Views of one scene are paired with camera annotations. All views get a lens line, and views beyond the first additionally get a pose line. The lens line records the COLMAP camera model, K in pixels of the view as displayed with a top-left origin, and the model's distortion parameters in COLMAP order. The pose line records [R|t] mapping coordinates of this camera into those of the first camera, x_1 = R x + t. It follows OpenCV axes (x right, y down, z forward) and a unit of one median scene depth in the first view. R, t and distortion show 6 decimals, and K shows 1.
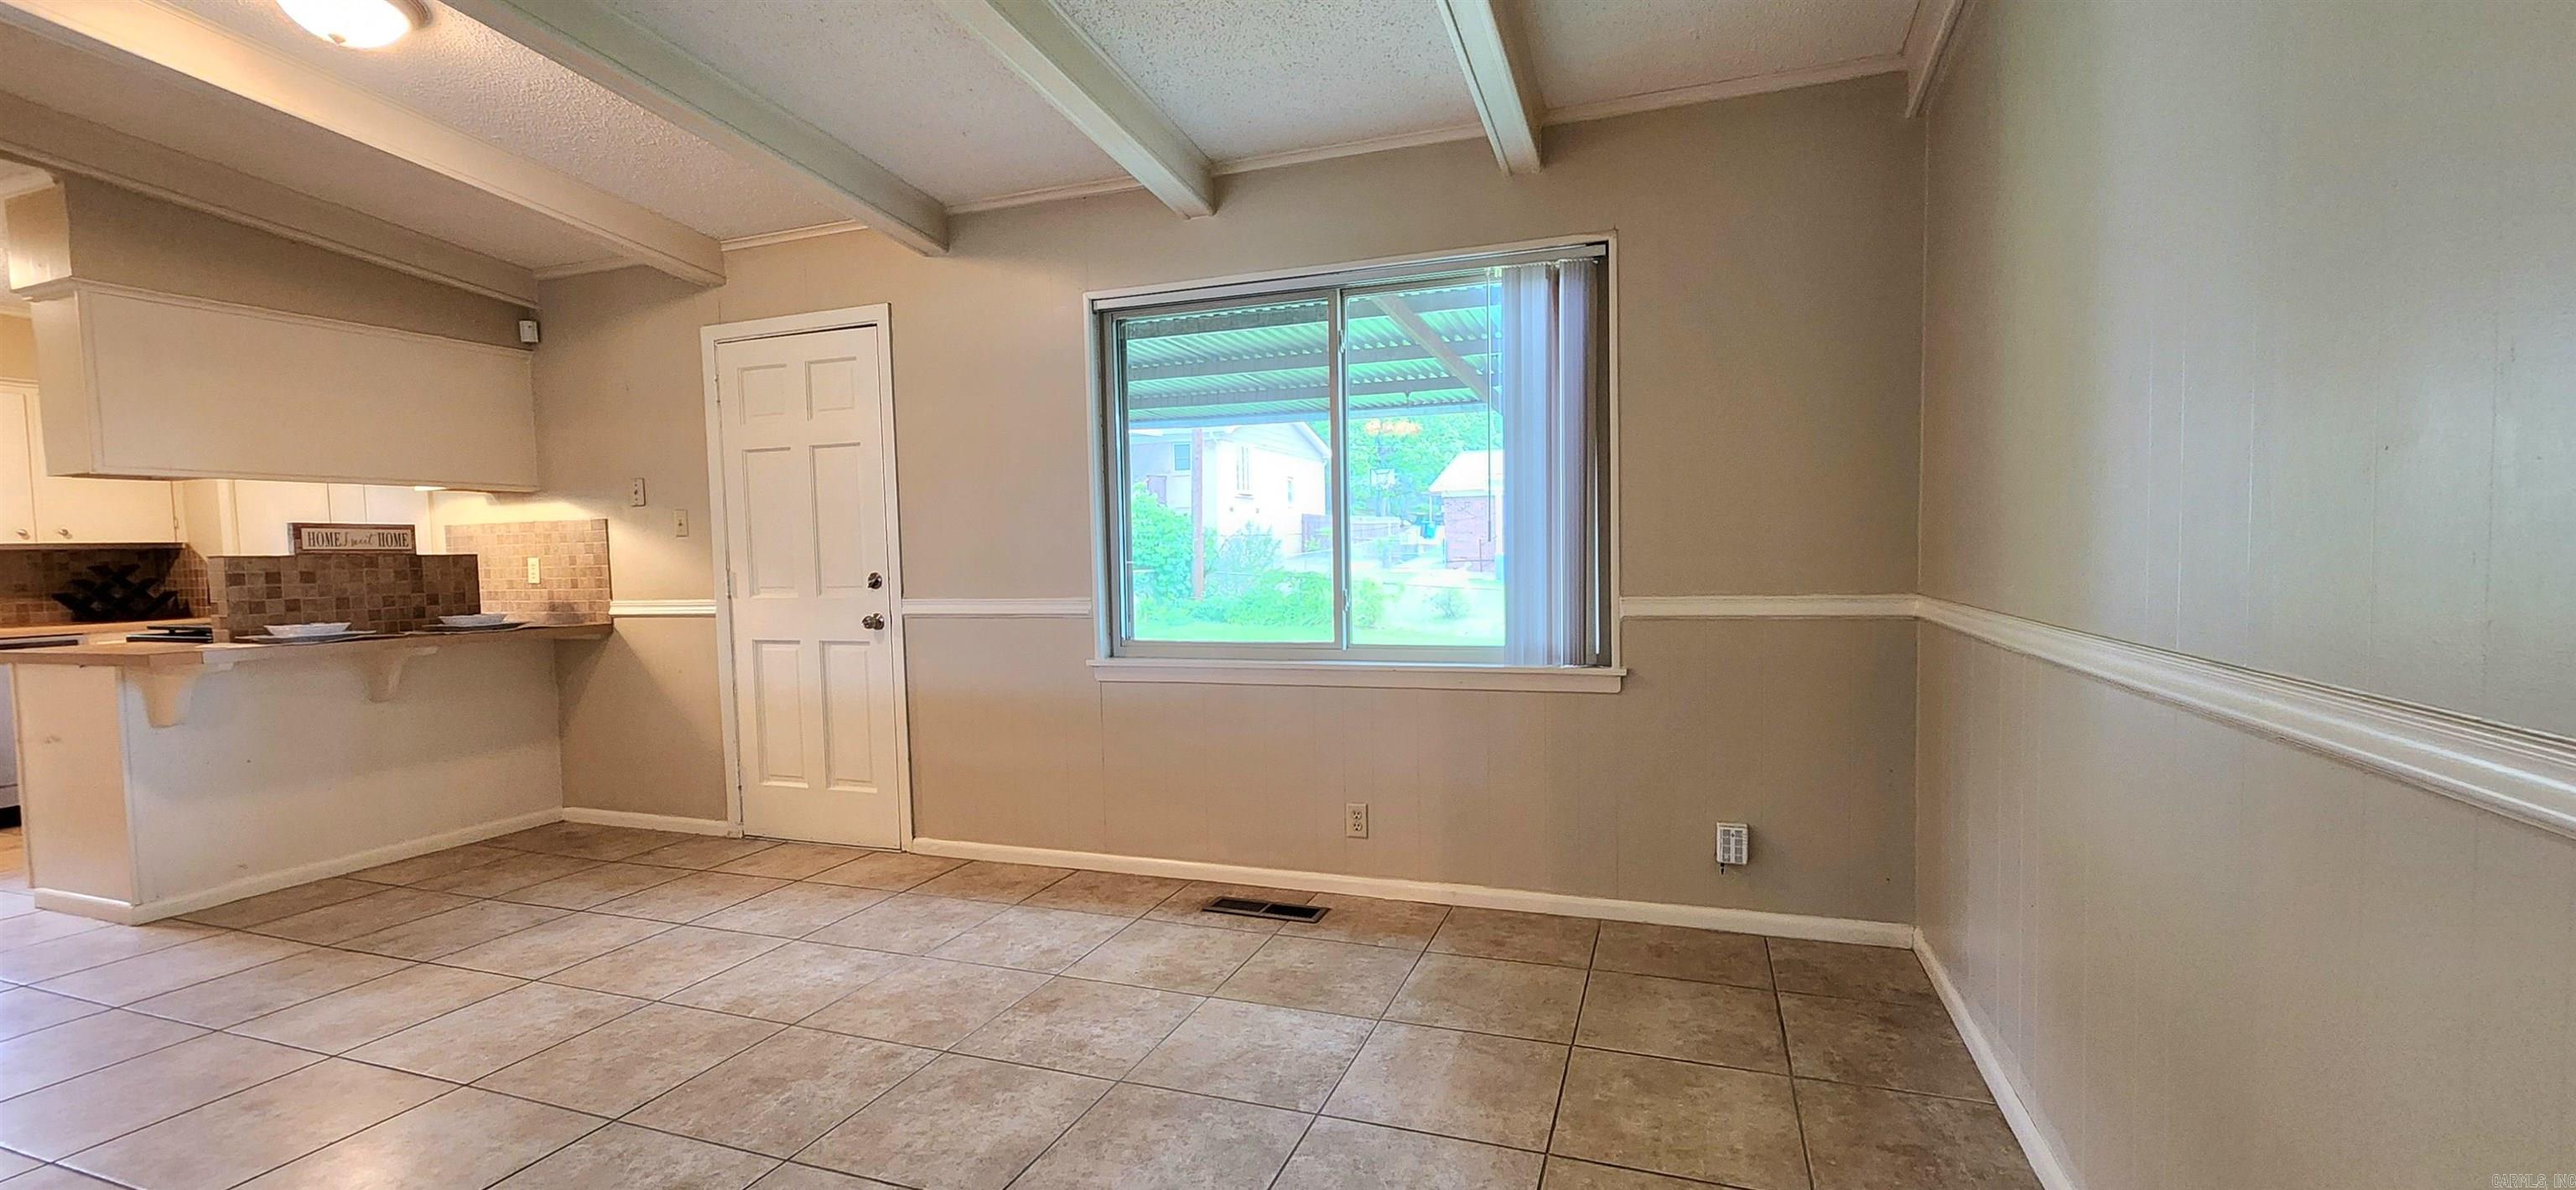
lens RADIAL K [[1046.0, 0, 1288.0], [0, 1046.0, 595.0], [0, 0, 1]] dist [-0.000369, 0.000039]
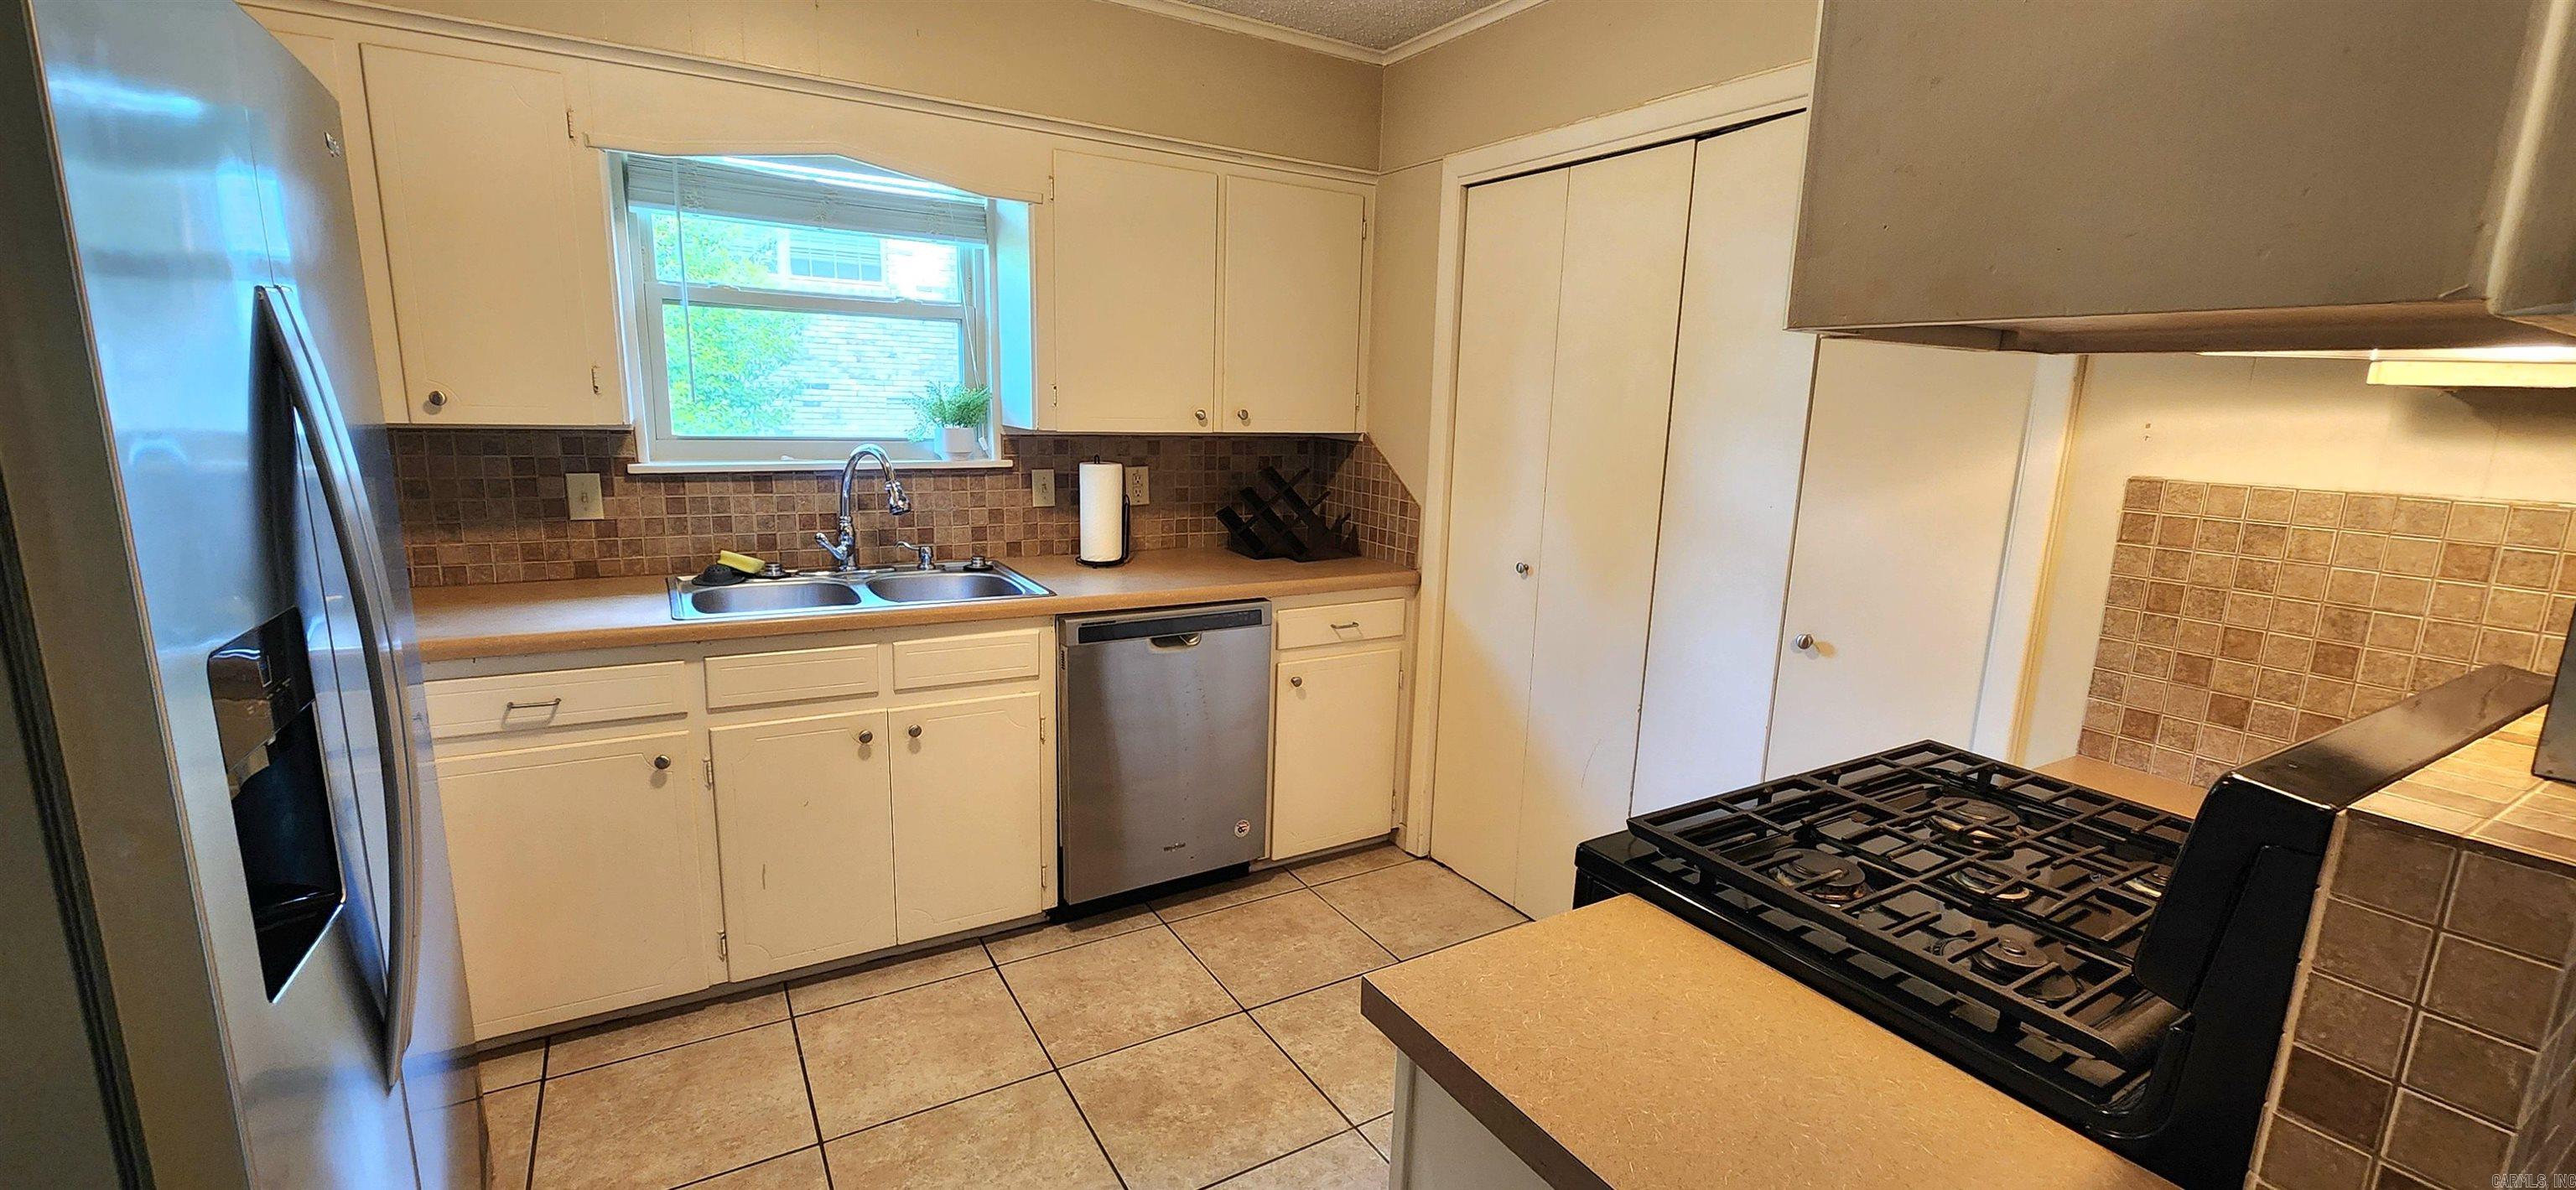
lens RADIAL K [[1046.0, 0, 1288.0], [0, 1046.0, 595.0], [0, 0, 1]] dist [-0.000369, 0.000039]
pose [[0.773772, 0.167704, -0.610862, -0.904004], [-0.079838, 0.982448, 0.168587, -0.072432], [0.628413, -0.081678, 0.773580, 0.640627]]
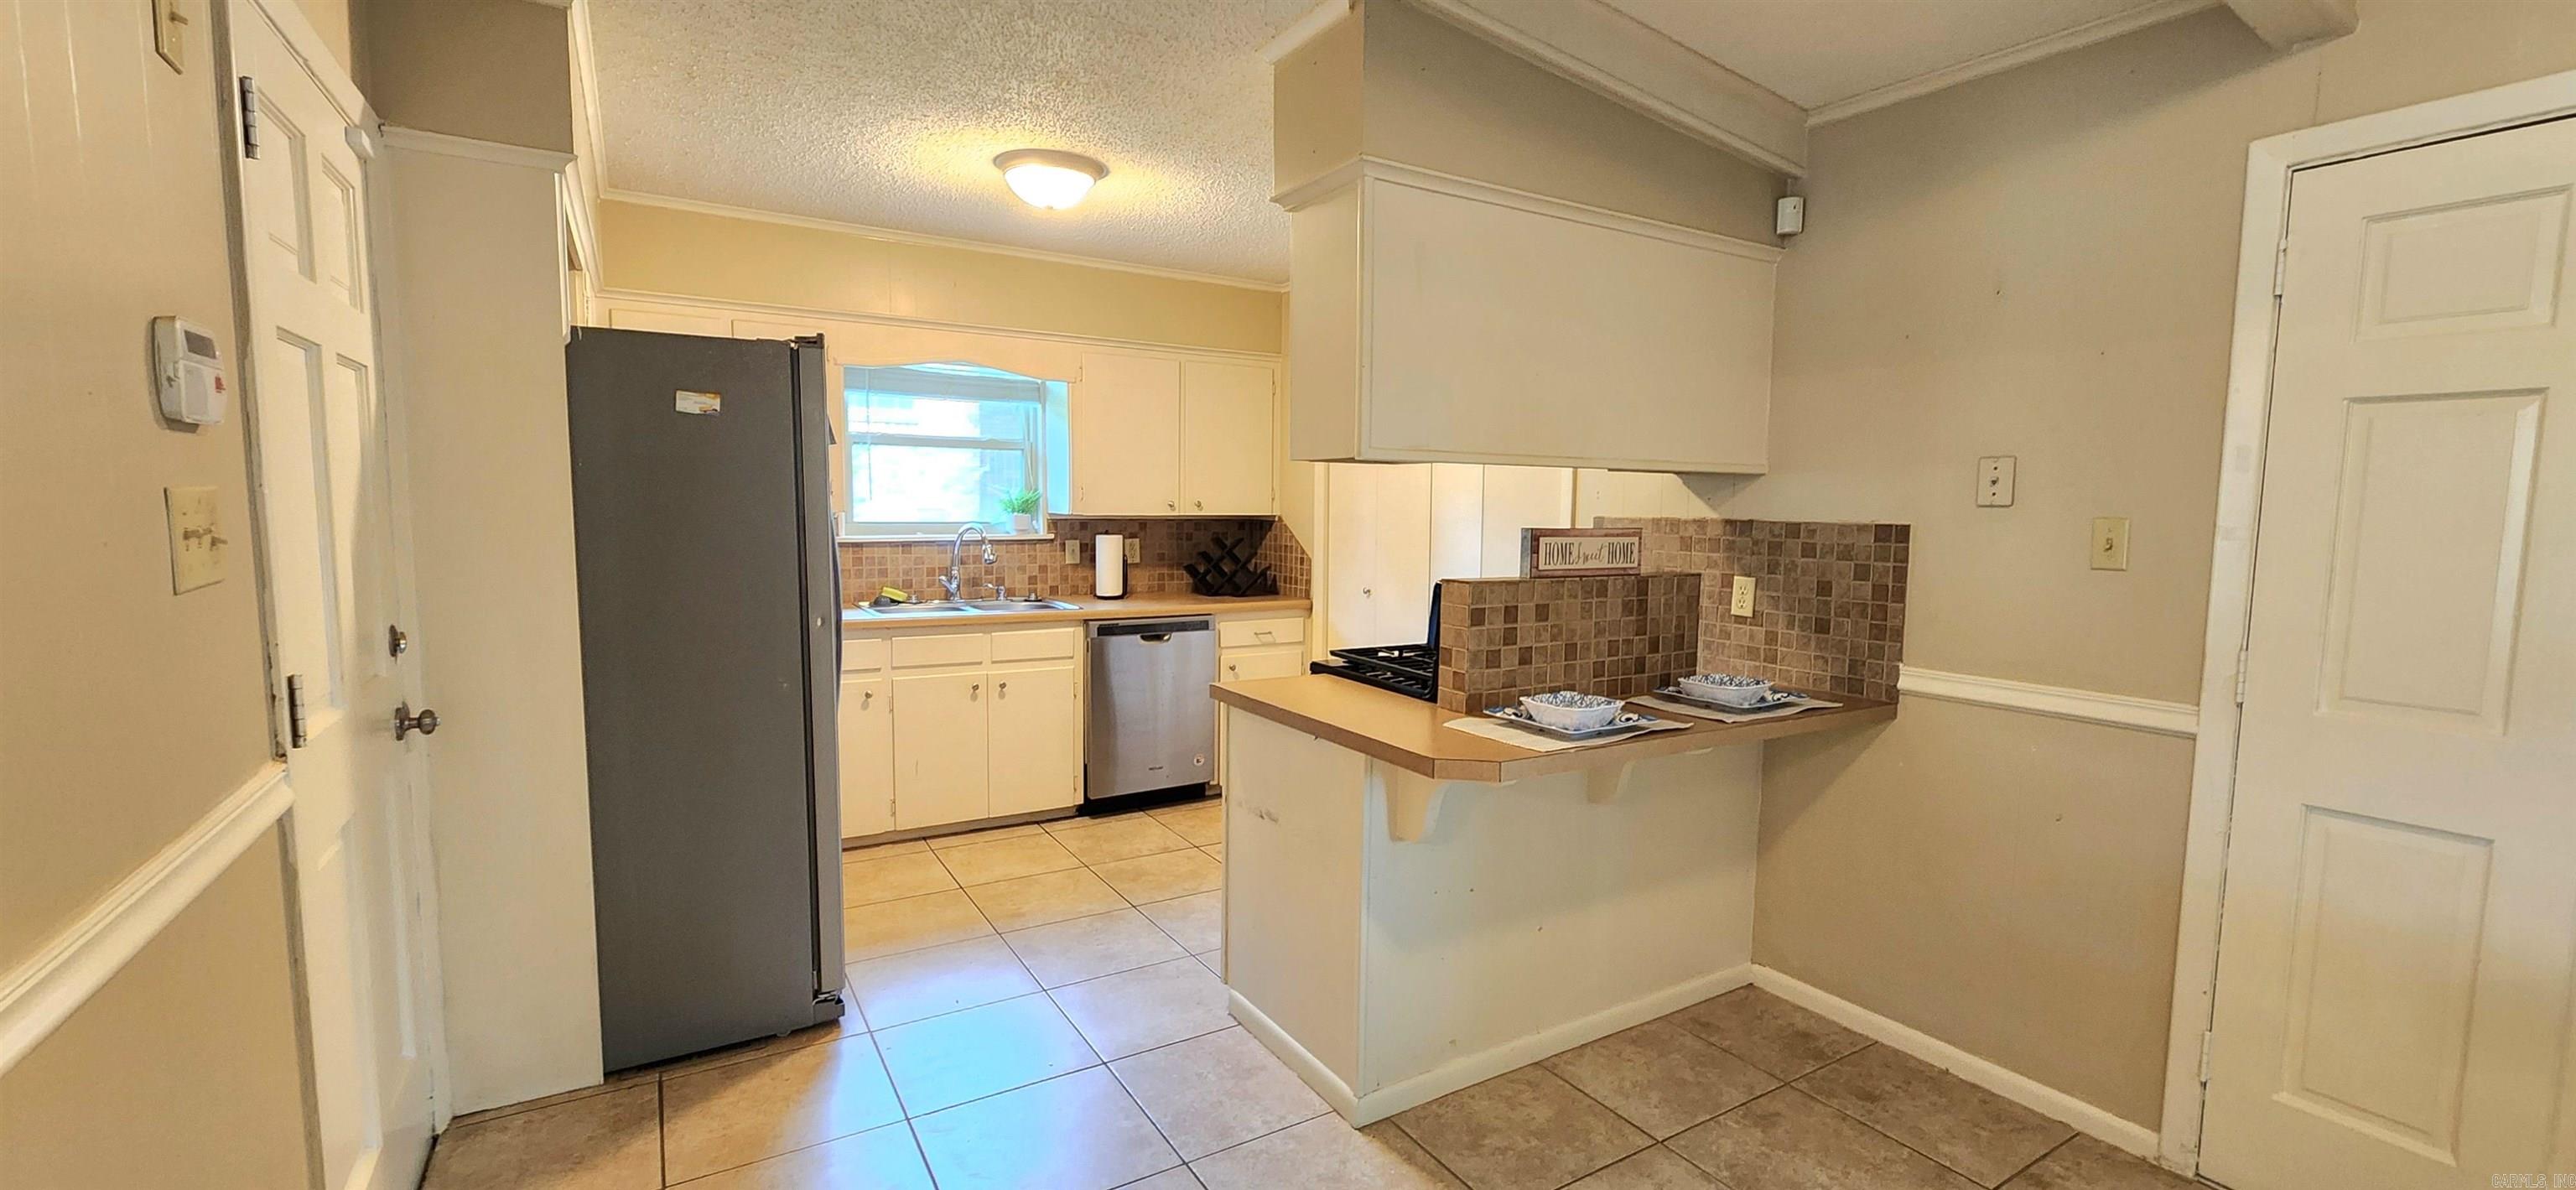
lens RADIAL K [[1051.4, 0, 1313.9], [0, 1051.4, 594.6], [0, 0, 1]] dist [-0.000813, -0.000066]
pose [[0.789866, 0.088304, -0.606889, -0.579905], [-0.060093, 0.995962, 0.066704, -0.056097], [0.610328, -0.016217, 0.791983, 0.350686]]
